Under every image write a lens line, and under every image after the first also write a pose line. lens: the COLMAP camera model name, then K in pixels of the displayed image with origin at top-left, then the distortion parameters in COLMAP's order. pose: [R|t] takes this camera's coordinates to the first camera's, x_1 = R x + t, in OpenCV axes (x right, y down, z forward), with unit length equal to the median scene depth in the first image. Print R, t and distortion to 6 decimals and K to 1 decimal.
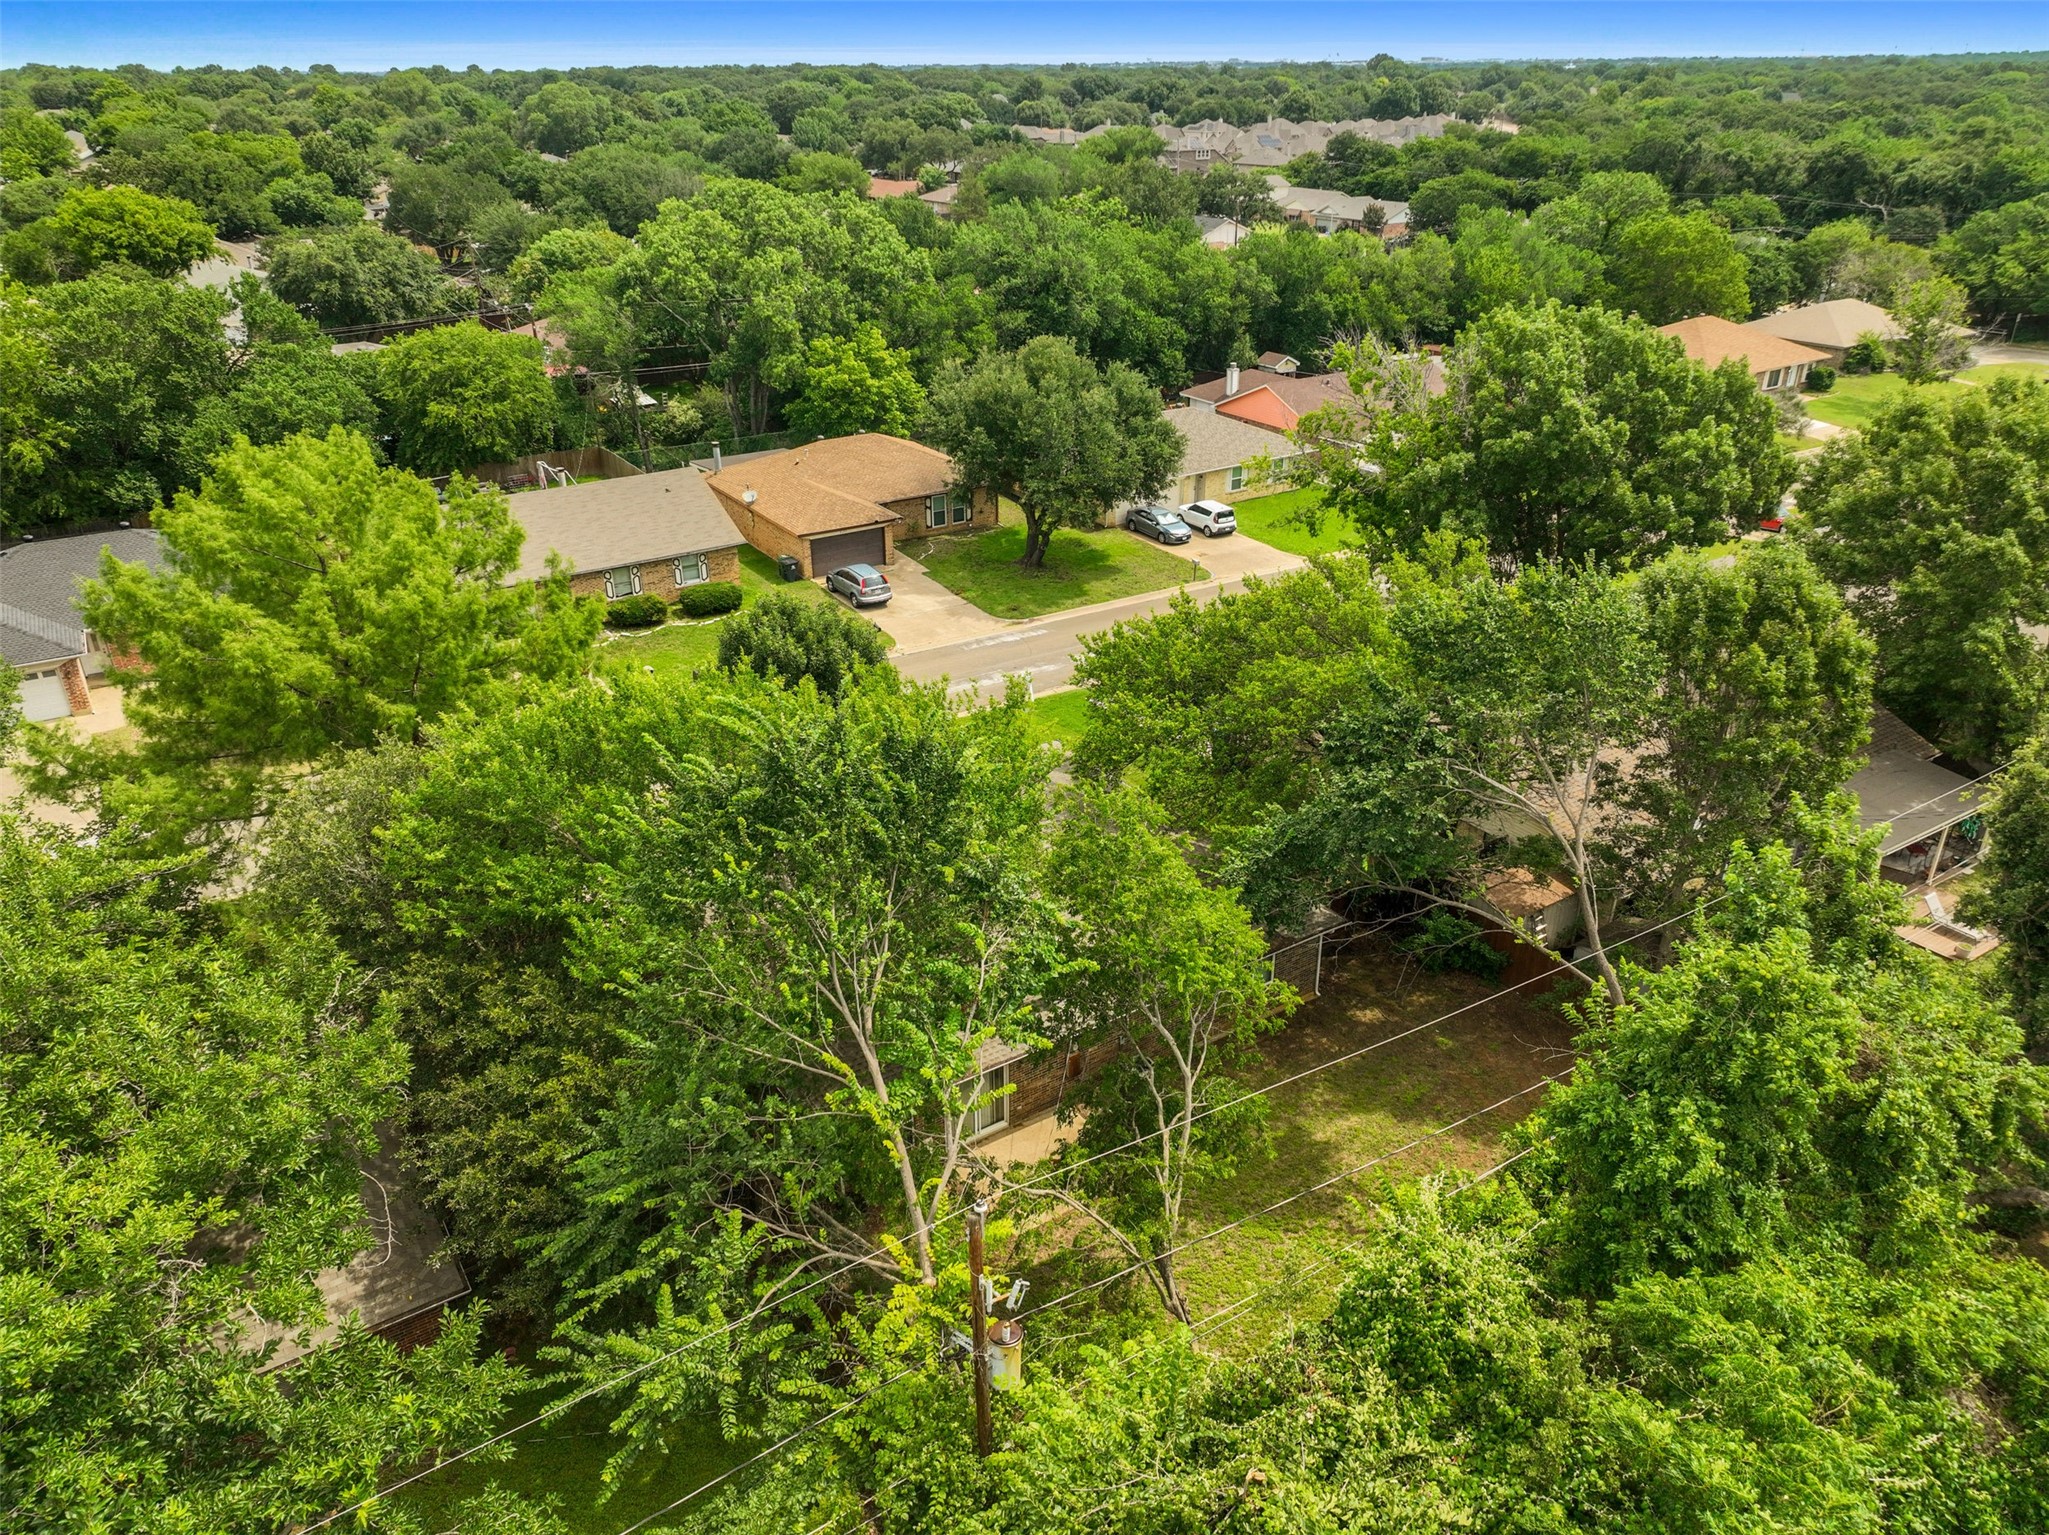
lens RADIAL K [[1411.1, 0, 1032.9], [0, 1411.1, 761.1], [0, 0, 1]] dist [-0.015404, 0.026619]
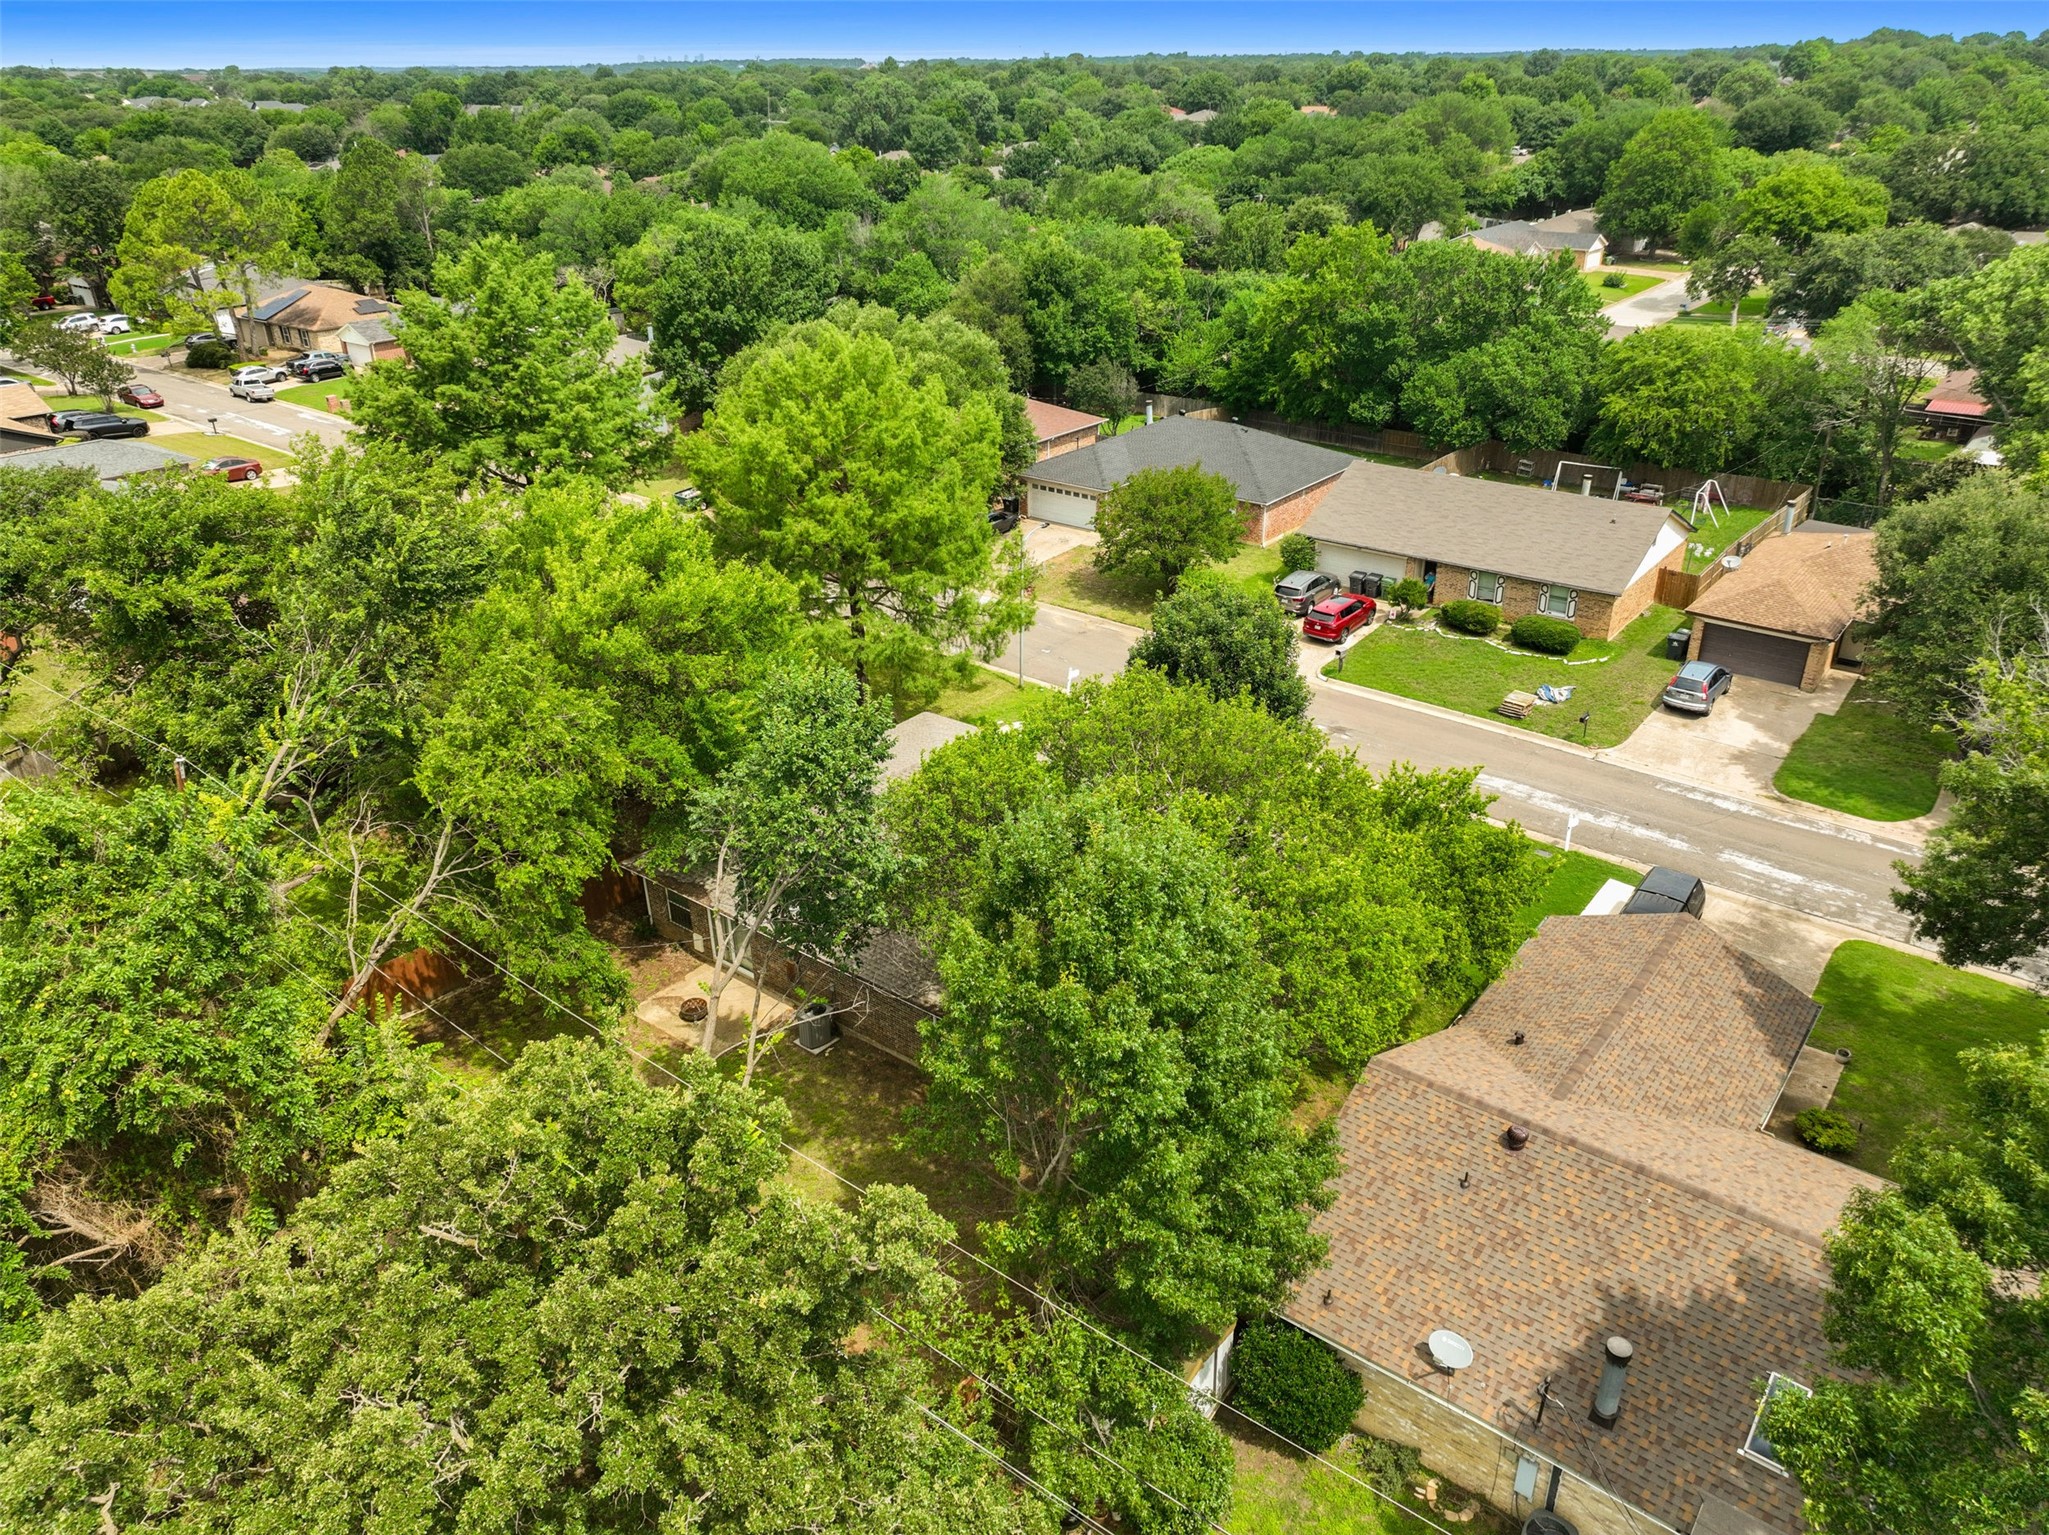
lens RADIAL K [[1411.1, 0, 1032.9], [0, 1411.1, 761.1], [0, 0, 1]] dist [-0.015404, 0.026619]
pose [[0.396162, 0.421651, -0.815638, 0.444999], [-0.428358, 0.870599, 0.242007, -0.125492], [0.812136, 0.253511, 0.525516, 0.256802]]
